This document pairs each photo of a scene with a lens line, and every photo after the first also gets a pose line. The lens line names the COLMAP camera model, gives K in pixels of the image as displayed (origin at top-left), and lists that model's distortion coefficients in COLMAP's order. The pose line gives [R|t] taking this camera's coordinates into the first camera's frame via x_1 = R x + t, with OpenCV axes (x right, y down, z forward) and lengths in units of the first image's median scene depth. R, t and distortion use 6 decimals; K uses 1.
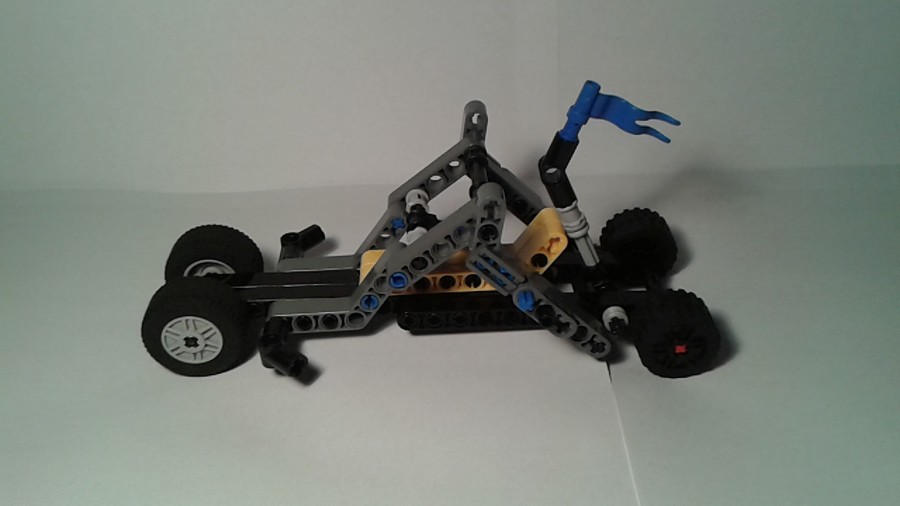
lens RADIAL K [[992.4, 0, 444.9], [0, 992.4, 255.3], [0, 0, 1]] dist [0.189386, 0.000000]
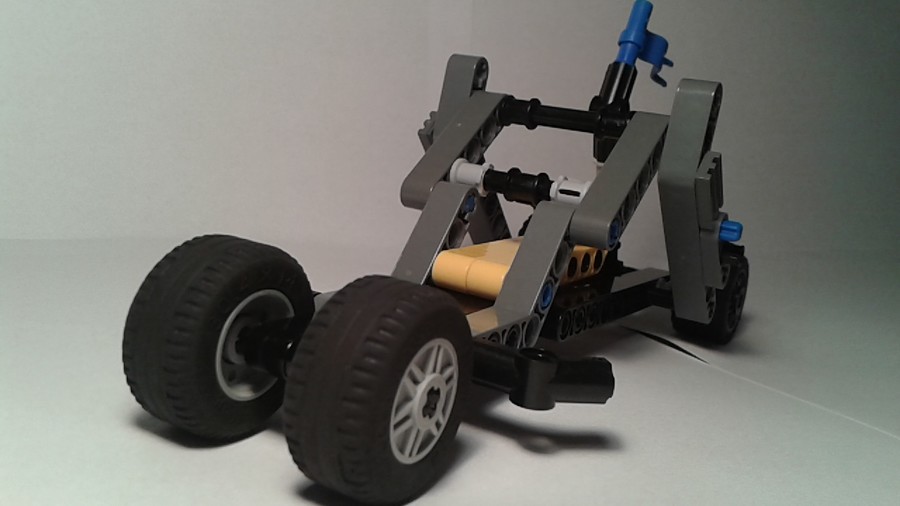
lens RADIAL K [[992.4, 0, 446.5], [0, 992.4, 252.8], [0, 0, 1]] dist [0.189386, 0.000000]
pose [[0.495383, -0.039033, 0.867797, -0.640415], [0.319970, 0.936950, -0.140511, 0.086844], [-0.807598, 0.347276, 0.476639, 0.747211]]
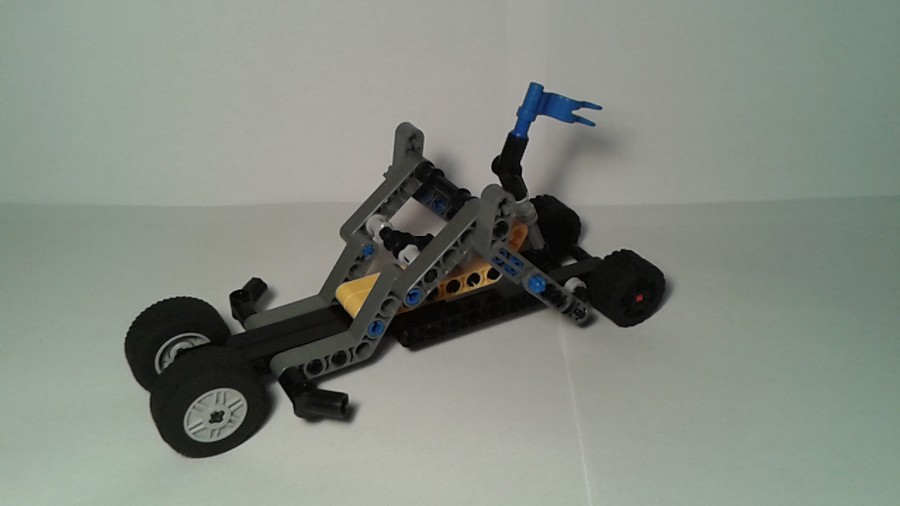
lens RADIAL K [[992.4, 0, 454.1], [0, 992.4, 247.3], [0, 0, 1]] dist [0.189386, 0.000000]
pose [[0.873988, -0.214685, 0.435954, -0.433833], [0.239427, 0.970913, -0.001872, -0.012417], [-0.422872, 0.106016, 0.899967, 0.041942]]
